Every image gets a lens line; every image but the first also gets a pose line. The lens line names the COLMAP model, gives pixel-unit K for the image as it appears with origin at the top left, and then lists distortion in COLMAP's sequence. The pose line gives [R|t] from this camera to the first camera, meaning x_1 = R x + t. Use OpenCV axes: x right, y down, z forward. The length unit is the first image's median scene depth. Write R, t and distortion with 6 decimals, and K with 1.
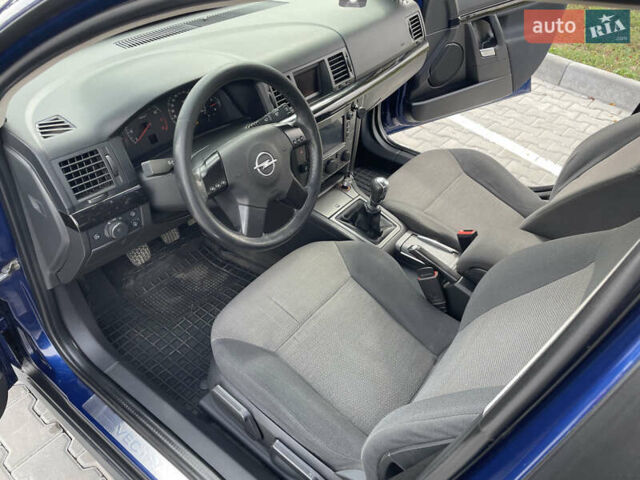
lens RADIAL K [[490.6, 0, 323.3], [0, 490.6, 235.8], [0, 0, 1]] dist [0.088761, -0.118727]
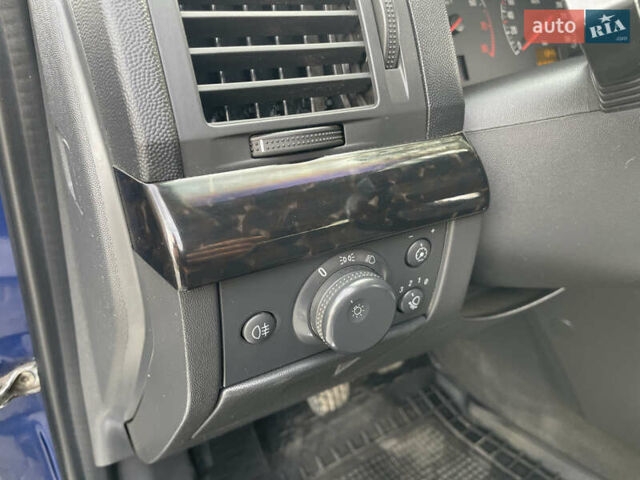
lens RADIAL K [[490.6, 0, 323.3], [0, 490.6, 235.8], [0, 0, 1]] dist [0.088761, -0.118727]
pose [[0.947151, 0.089555, -0.308033, -0.308019], [-0.163625, 0.960806, -0.223781, 0.005295], [0.275919, 0.262356, 0.924683, 0.672312]]
